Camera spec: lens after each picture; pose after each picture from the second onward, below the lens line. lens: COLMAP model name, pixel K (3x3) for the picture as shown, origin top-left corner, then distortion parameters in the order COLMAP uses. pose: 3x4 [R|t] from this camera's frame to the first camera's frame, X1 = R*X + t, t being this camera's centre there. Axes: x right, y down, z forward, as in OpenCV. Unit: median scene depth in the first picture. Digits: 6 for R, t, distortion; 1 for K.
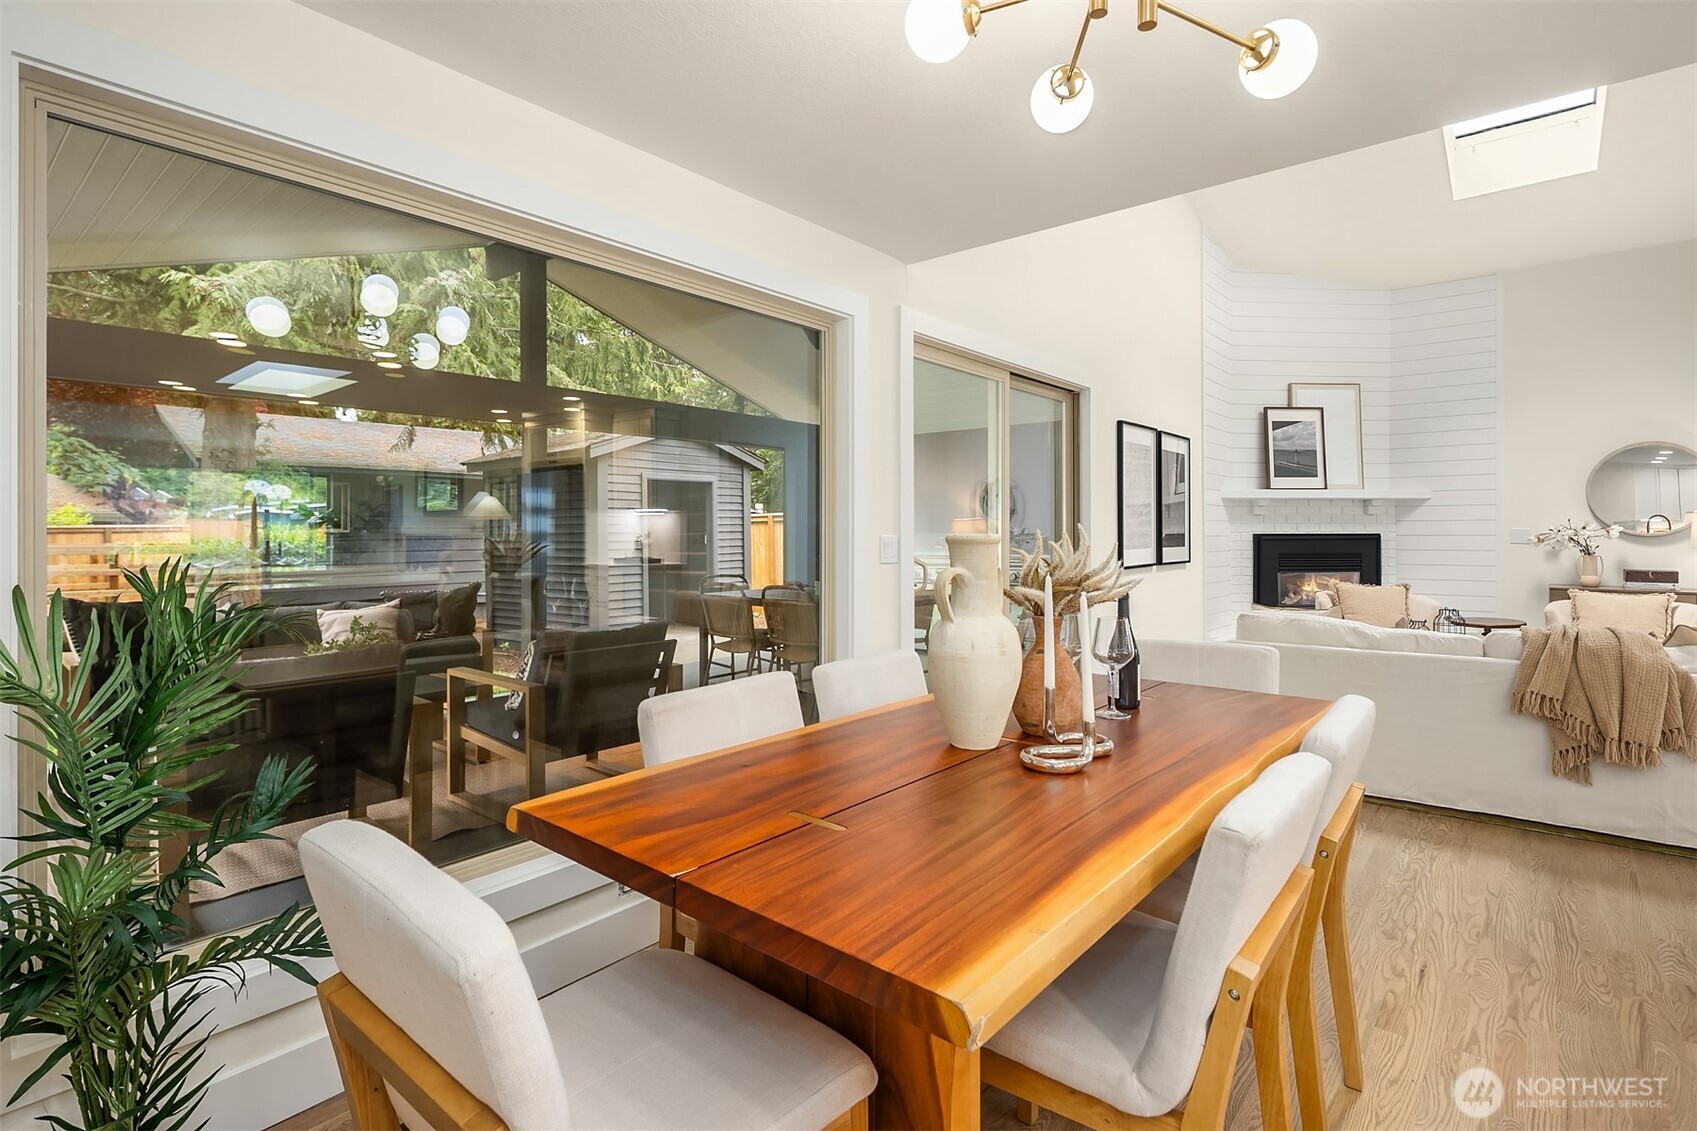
lens RADIAL K [[829.9, 0, 841.2], [0, 829.9, 530.6], [0, 0, 1]] dist [0.006287, -0.002757]
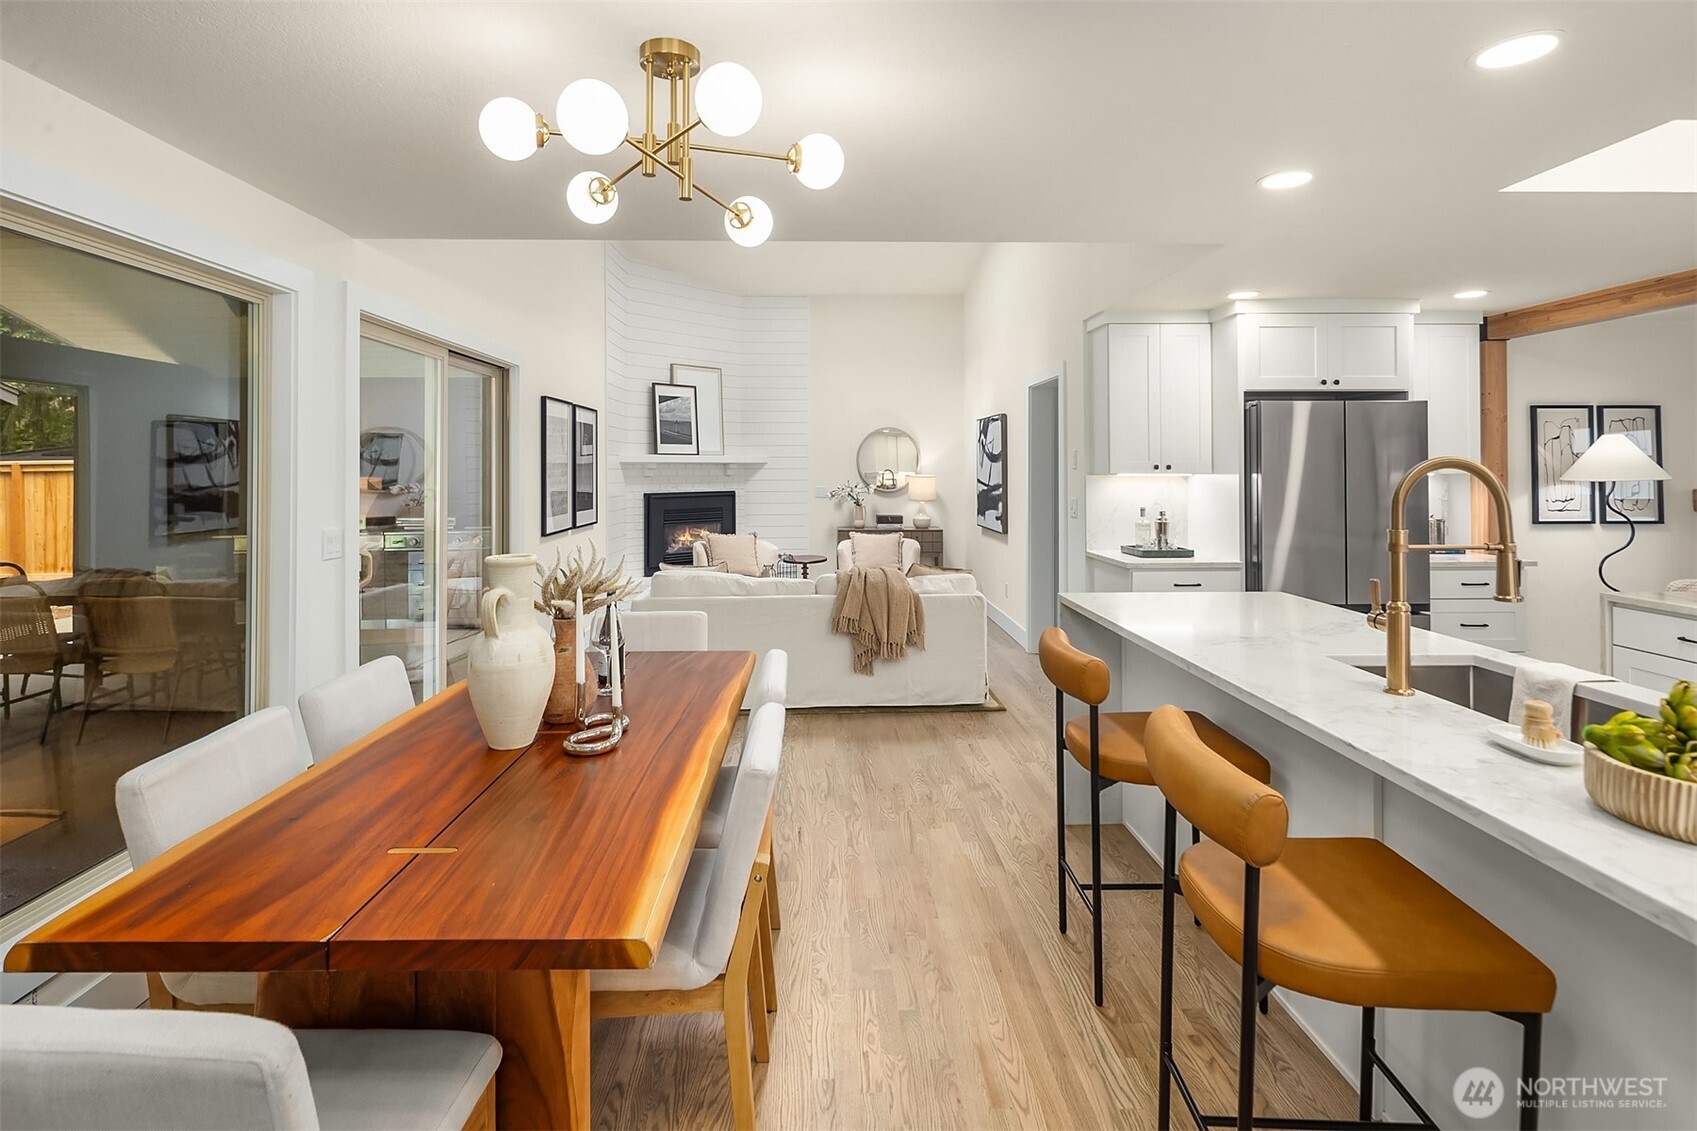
lens RADIAL K [[829.9, 0, 842.9], [0, 829.9, 446.5], [0, 0, 1]] dist [0.006287, -0.002757]
pose [[0.744292, 0.020650, 0.667535, -0.129761], [-0.002257, 0.999594, -0.028405, -0.055851], [-0.667851, 0.019635, 0.744036, -0.073797]]
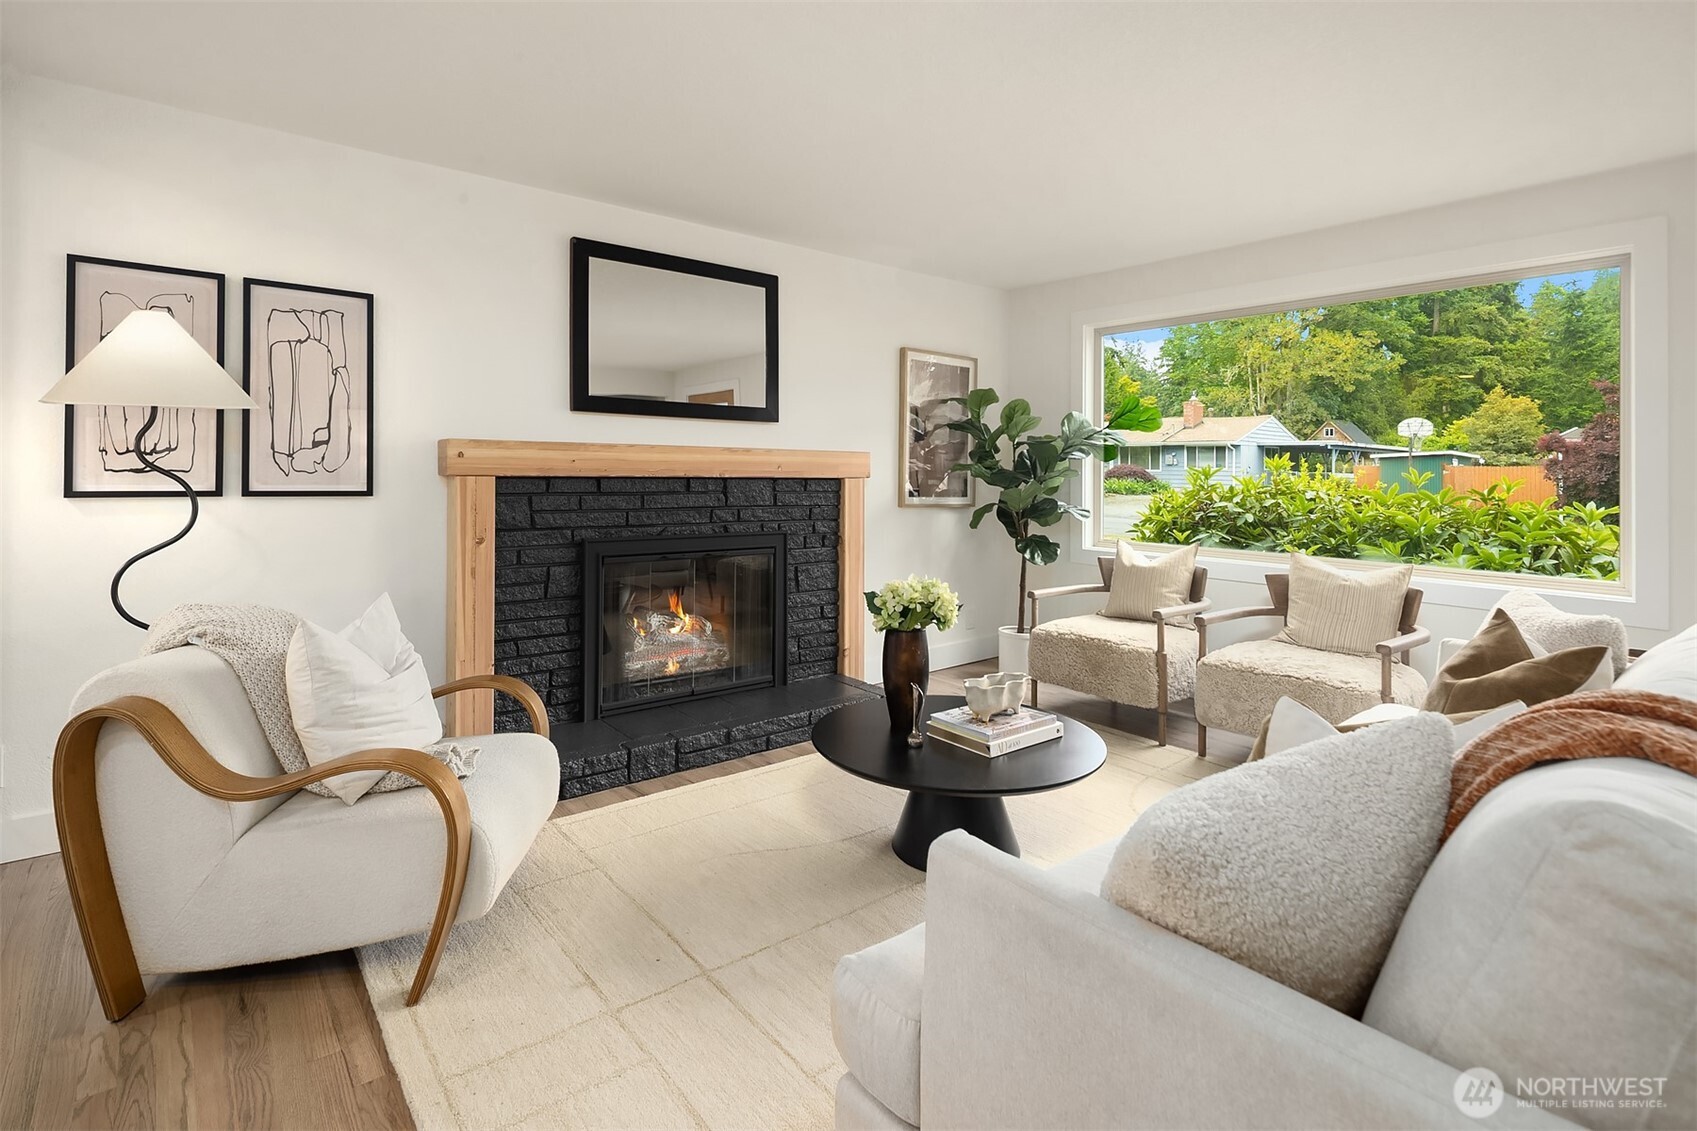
lens RADIAL K [[829.9, 0, 817.1], [0, 829.9, 453.7], [0, 0, 1]] dist [0.006287, -0.002757]
pose [[0.205526, 0.022917, 0.978383, 1.221630], [-0.018801, 0.999634, -0.019466, 0.002247], [-0.978471, -0.014394, 0.205882, -0.591824]]
